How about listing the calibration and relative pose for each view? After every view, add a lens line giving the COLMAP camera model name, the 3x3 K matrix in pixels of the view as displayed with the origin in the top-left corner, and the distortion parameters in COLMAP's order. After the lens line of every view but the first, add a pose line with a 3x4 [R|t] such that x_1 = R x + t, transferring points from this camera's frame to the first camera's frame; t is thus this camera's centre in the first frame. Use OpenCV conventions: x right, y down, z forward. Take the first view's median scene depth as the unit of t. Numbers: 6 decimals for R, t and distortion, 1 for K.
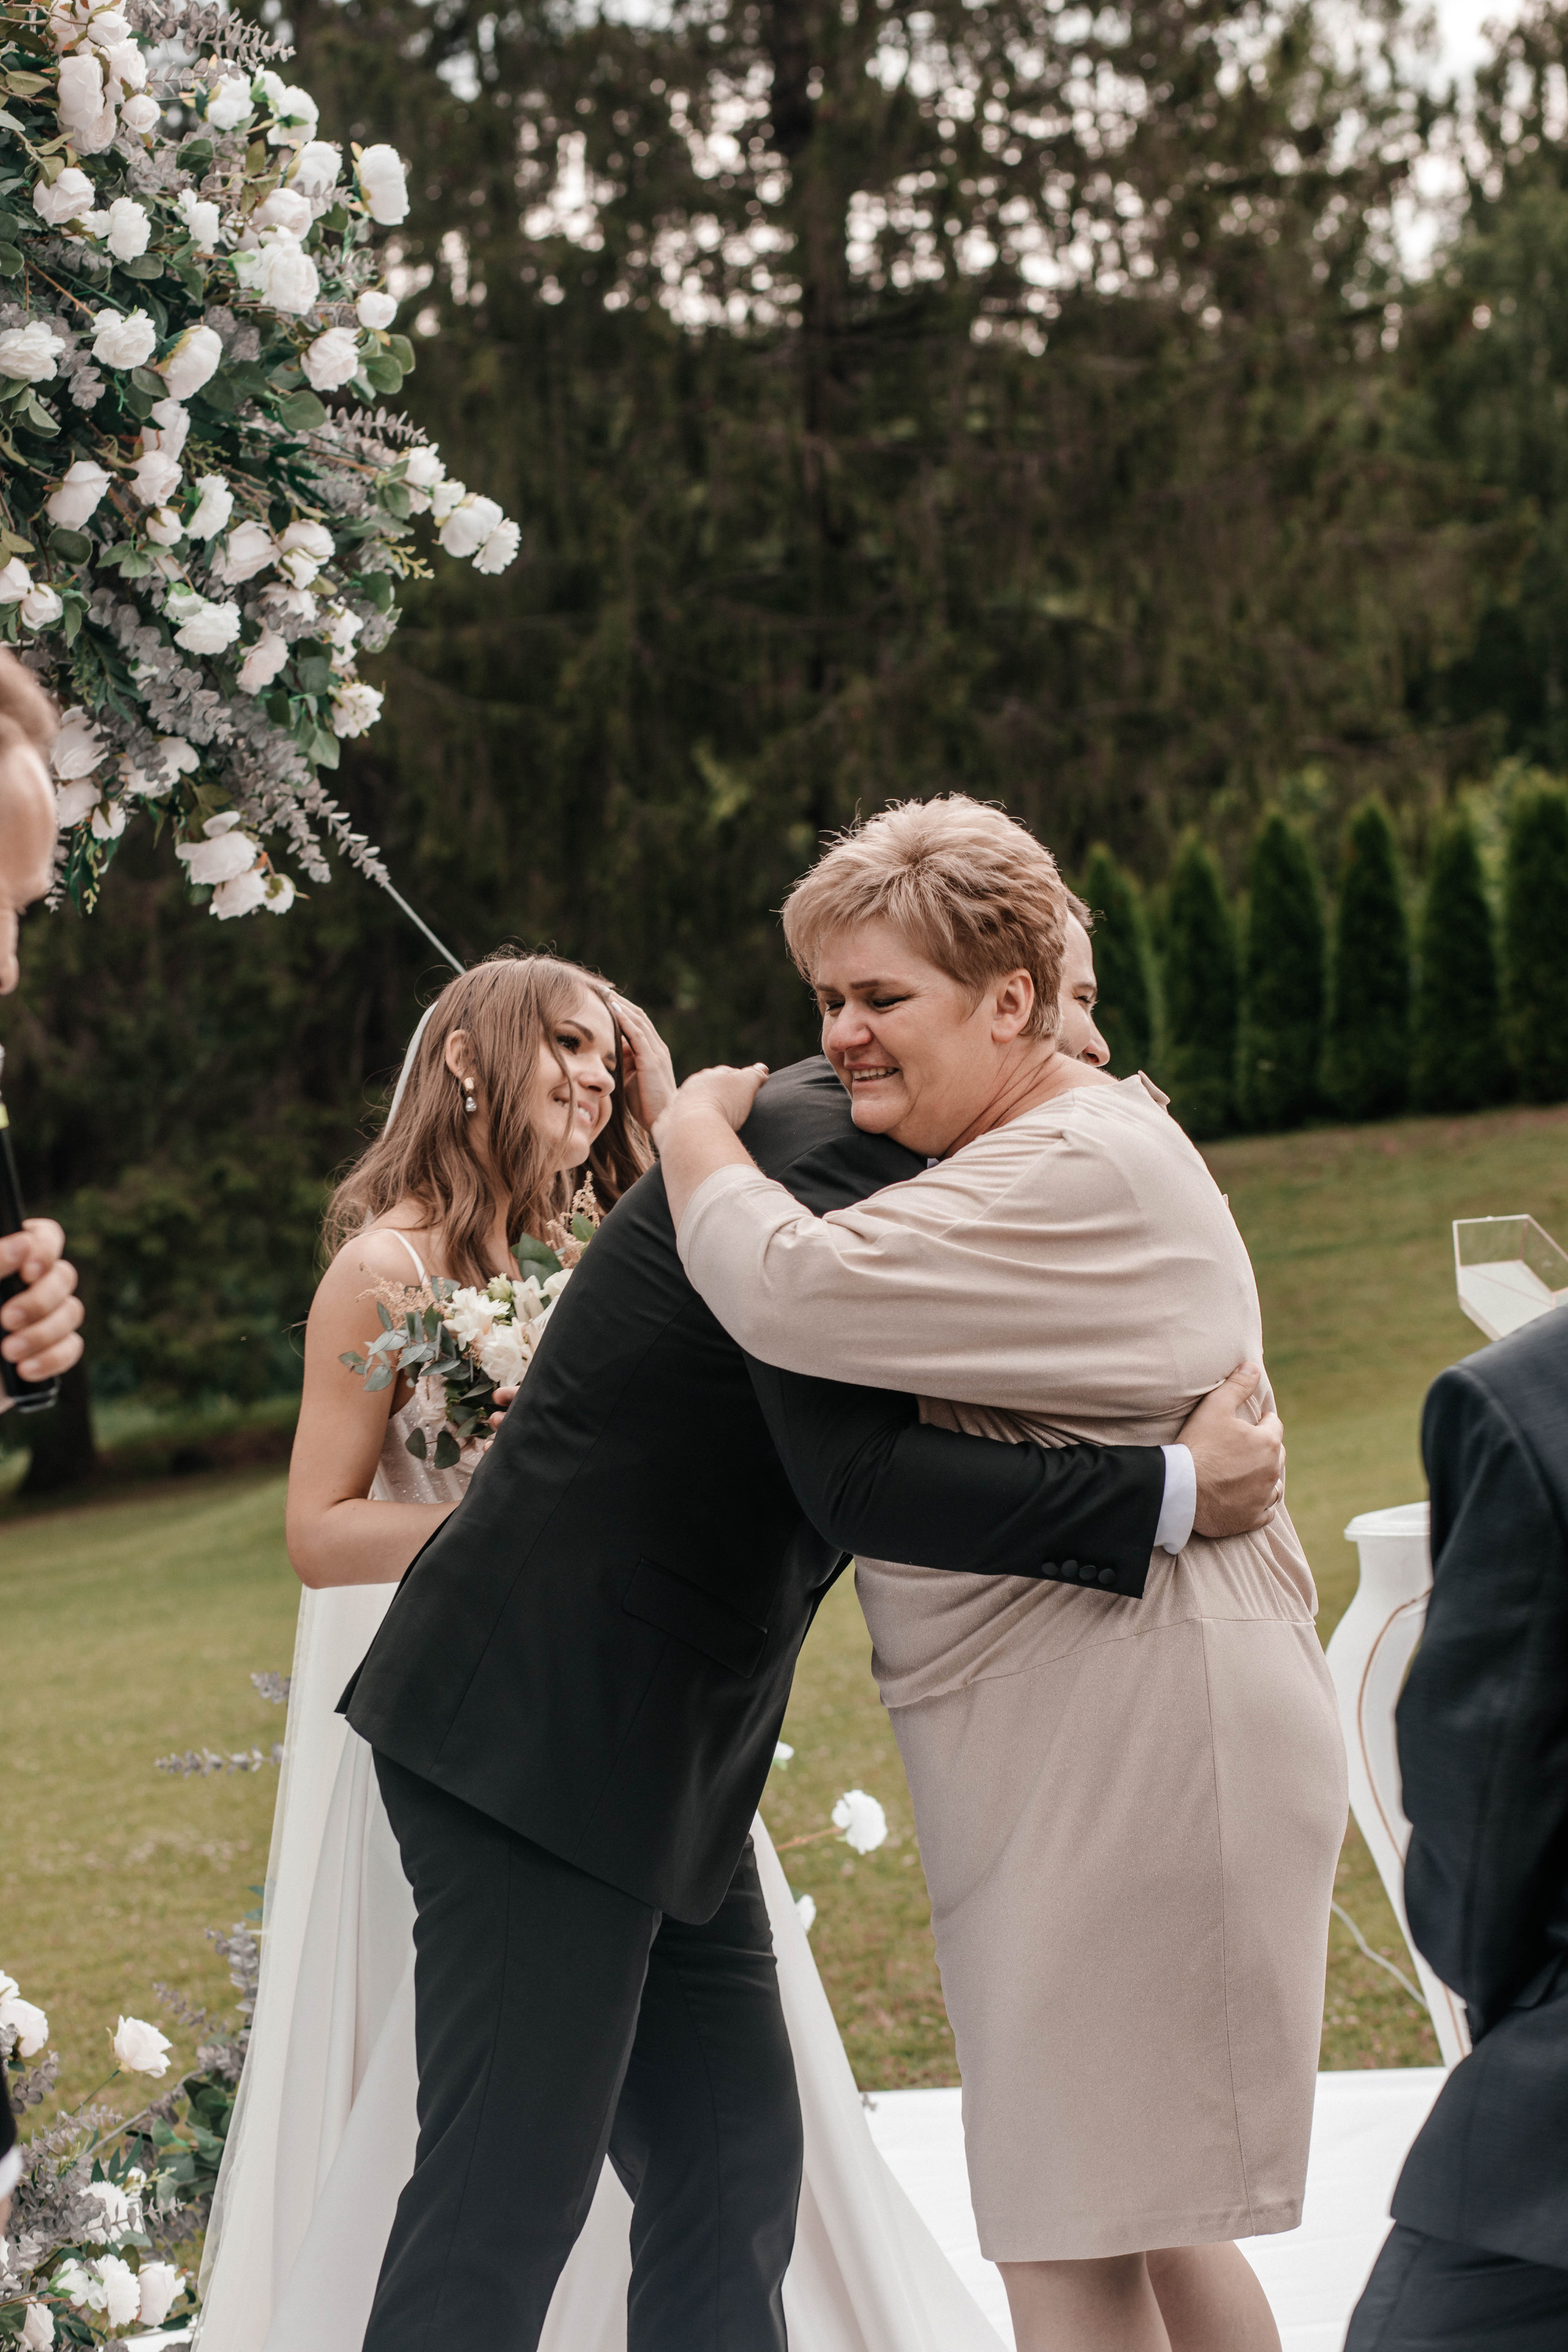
lens RADIAL K [[5531.8, 0, 784.0], [0, 5531.8, 1176.0], [0, 0, 1]] dist [-0.056101, -1.205131]
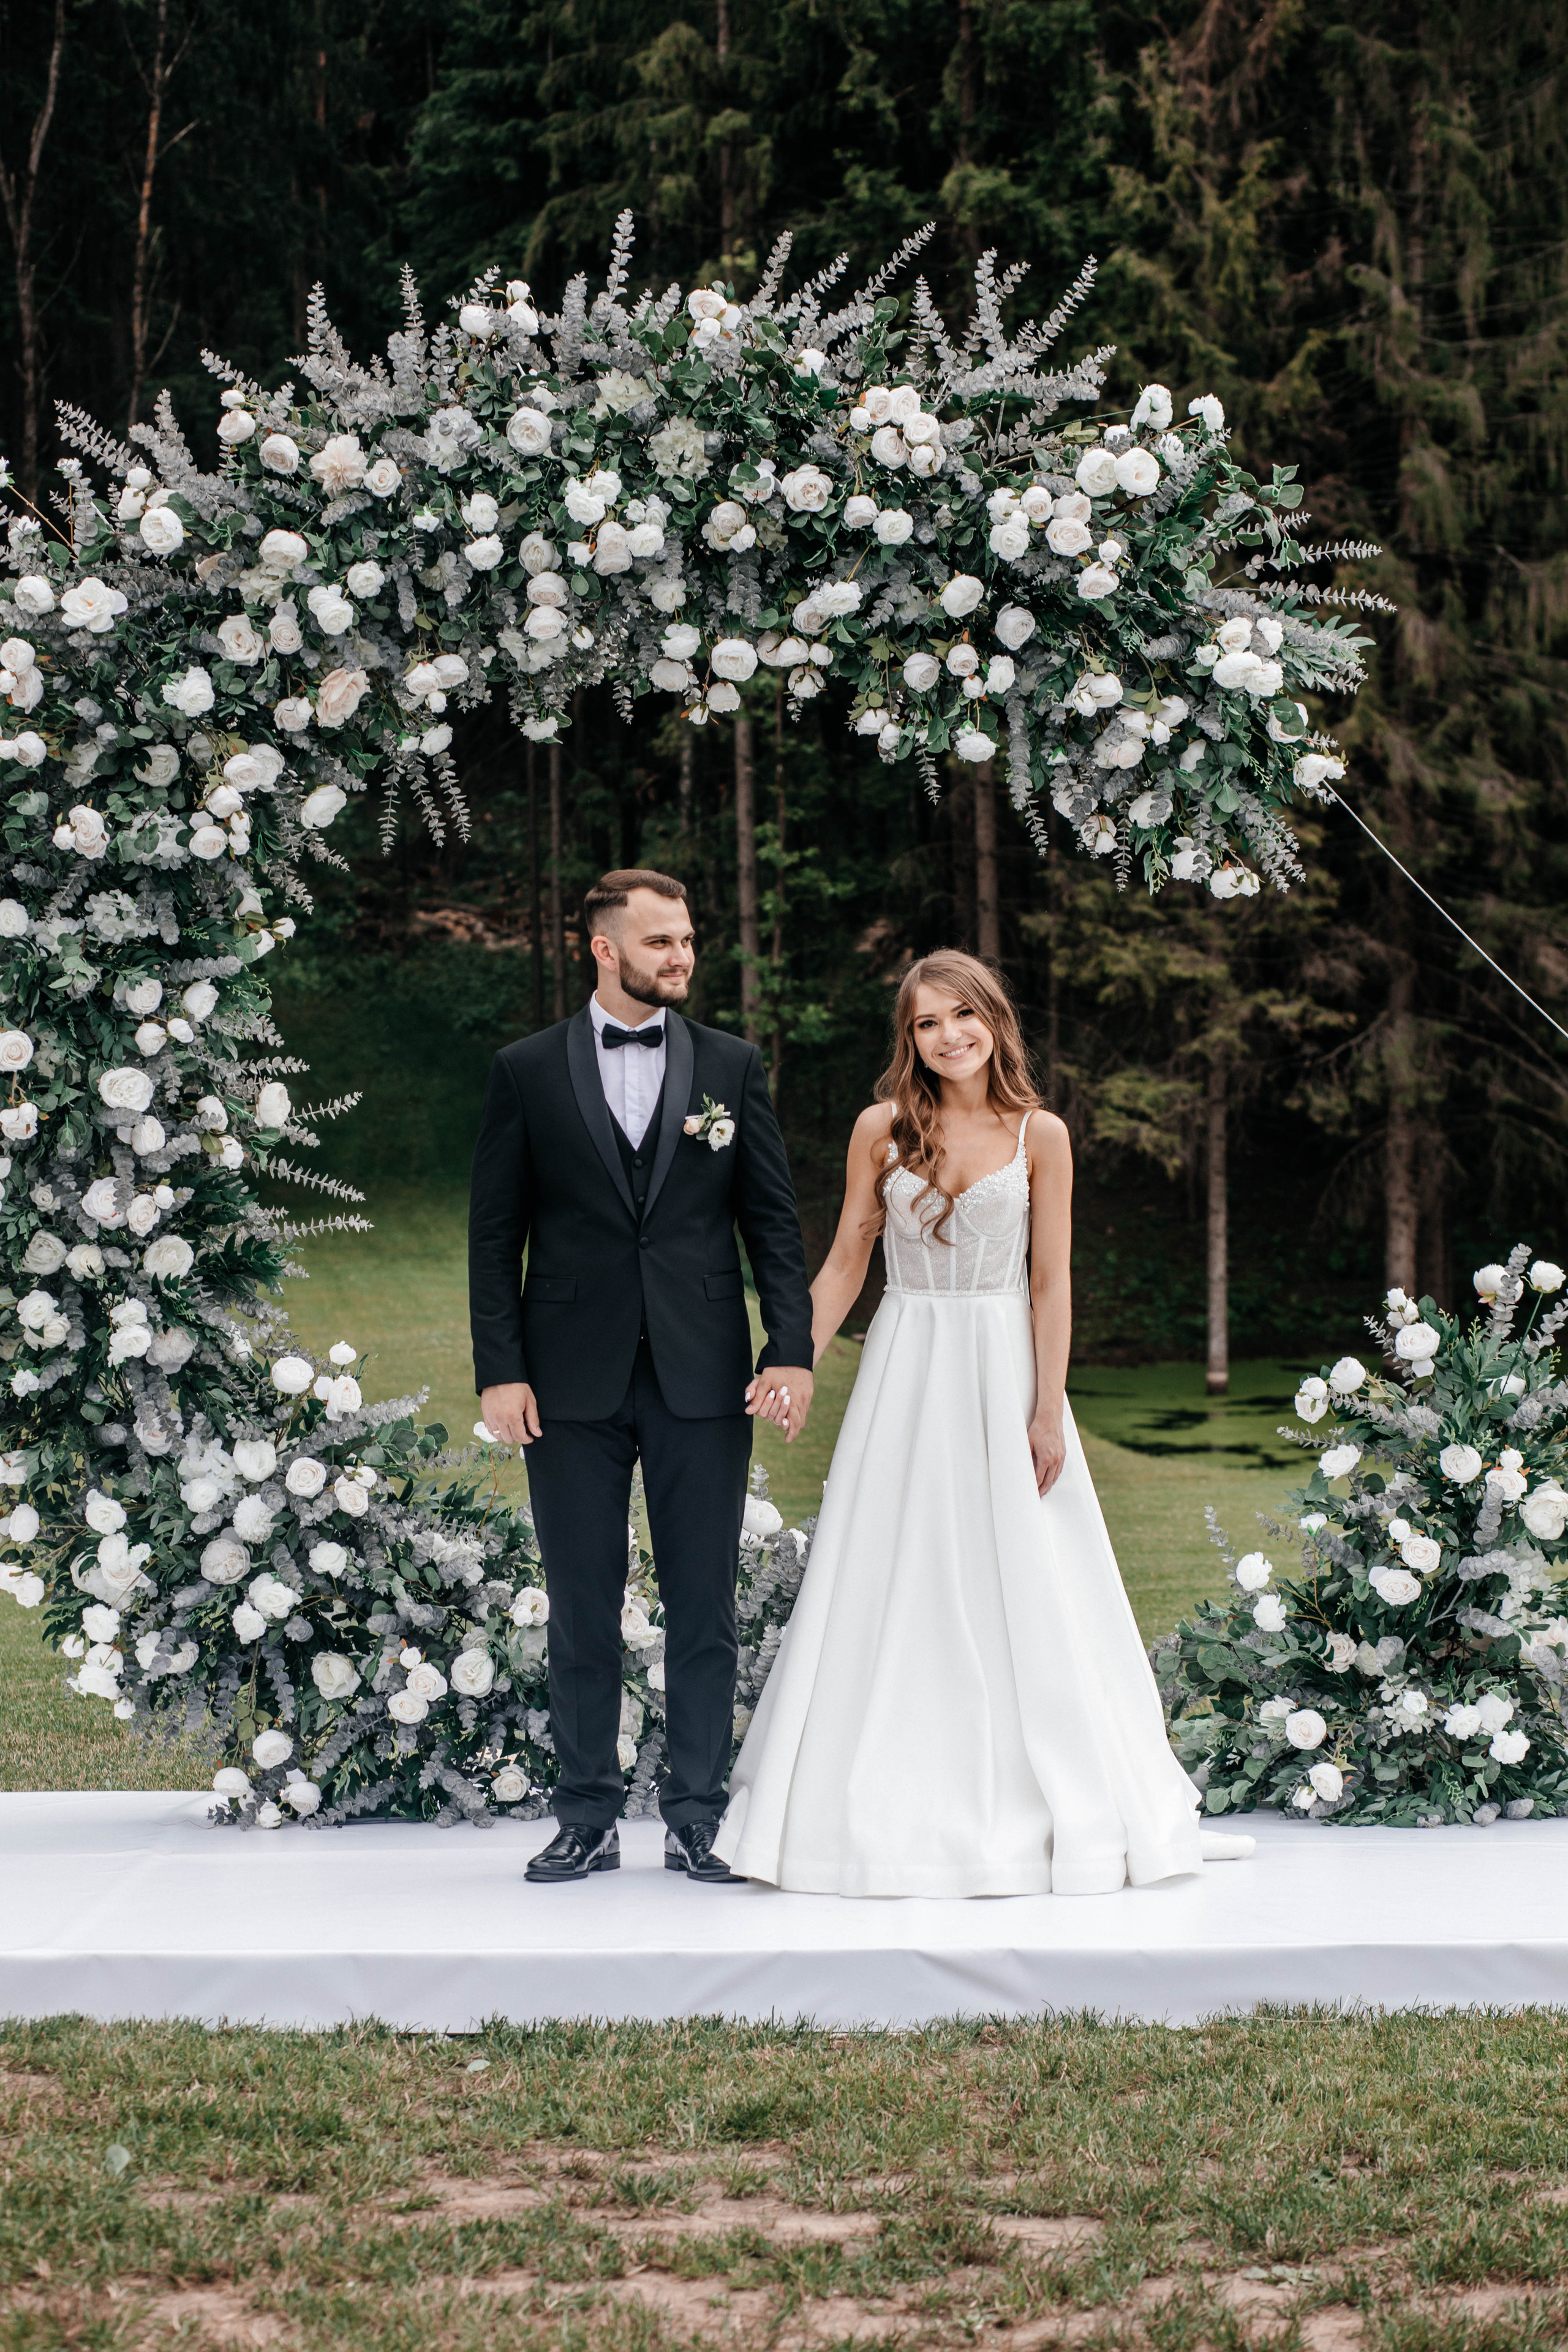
lens RADIAL K [[5741.2, 0, 1000.1], [0, 5741.2, 1075.5], [0, 0, 1]] dist [-0.129557, -0.362810]
pose [[0.487060, 0.076316, -0.870028, 1.433426], [-0.025505, 0.996993, 0.073175, -0.124049], [0.872996, -0.013450, 0.487542, 0.116764]]
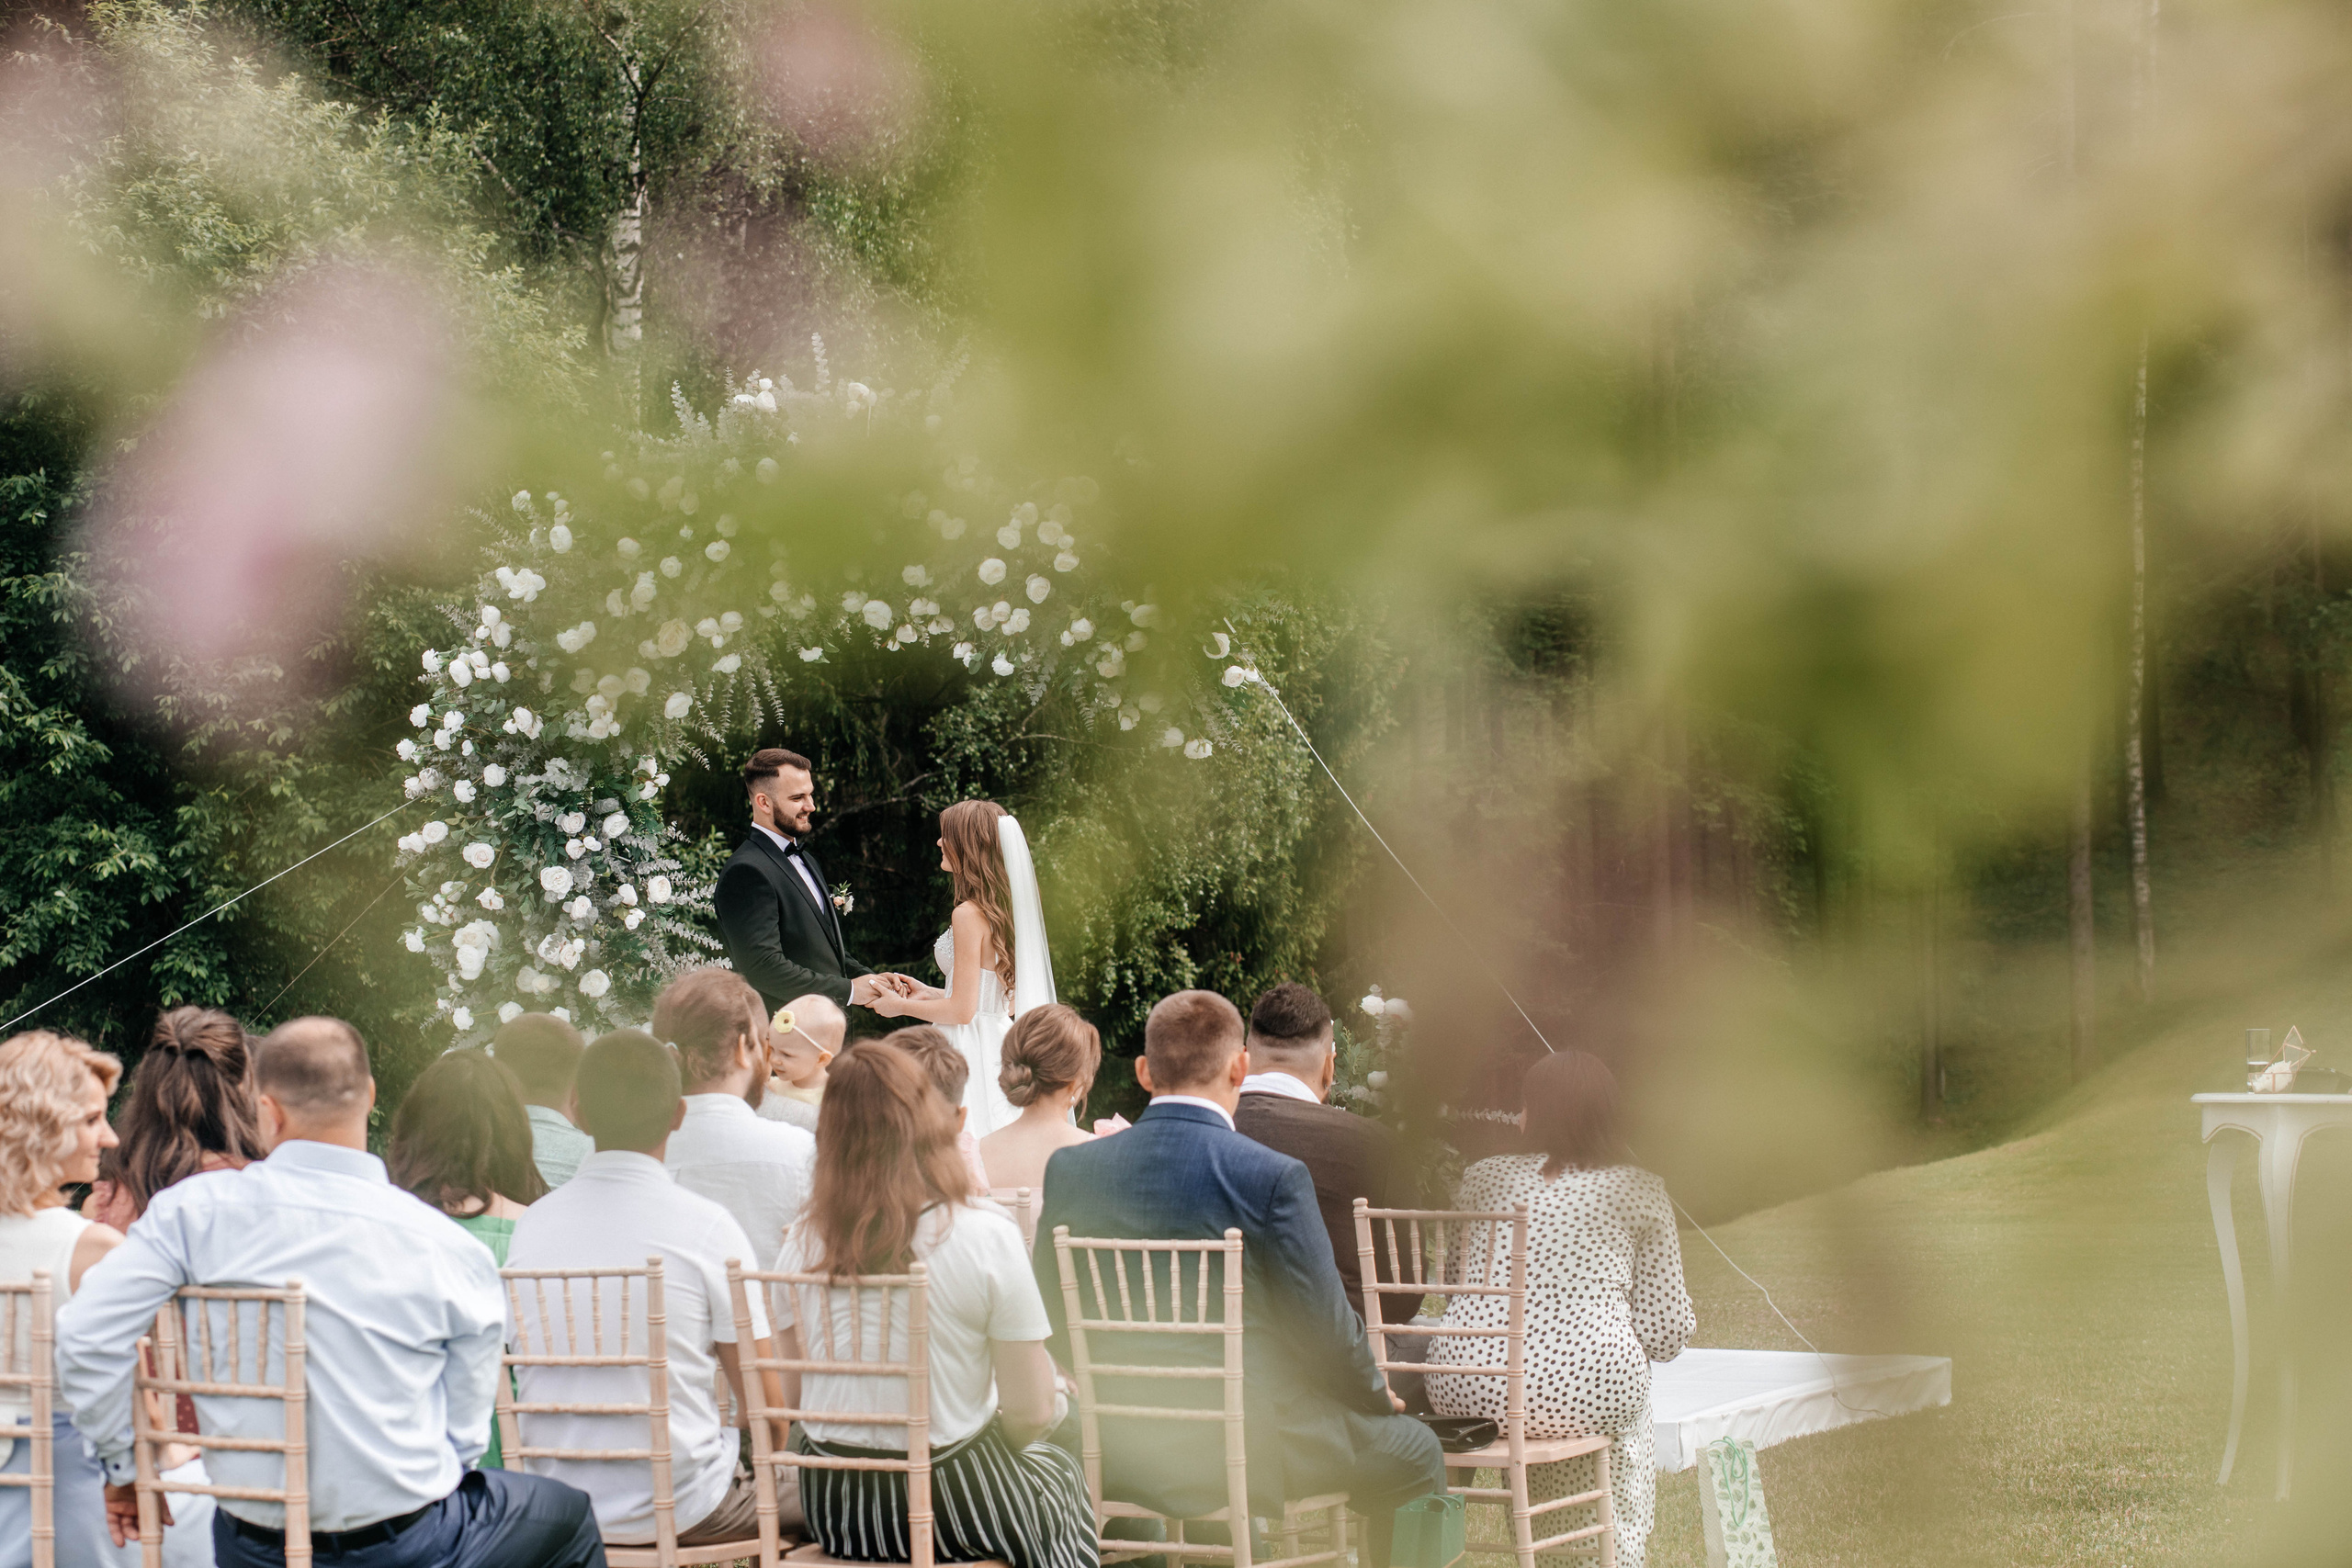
lens RADIAL K [[5759.1, 0, 1176.0], [0, 5759.1, 784.0], [0, 0, 1]] dist [-0.111213, -1.076568]
pose [[0.076548, 0.062756, -0.995089, 2.682431], [0.004390, 0.997986, 0.063277, -0.214669], [0.997056, -0.009213, 0.076119, 0.835254]]
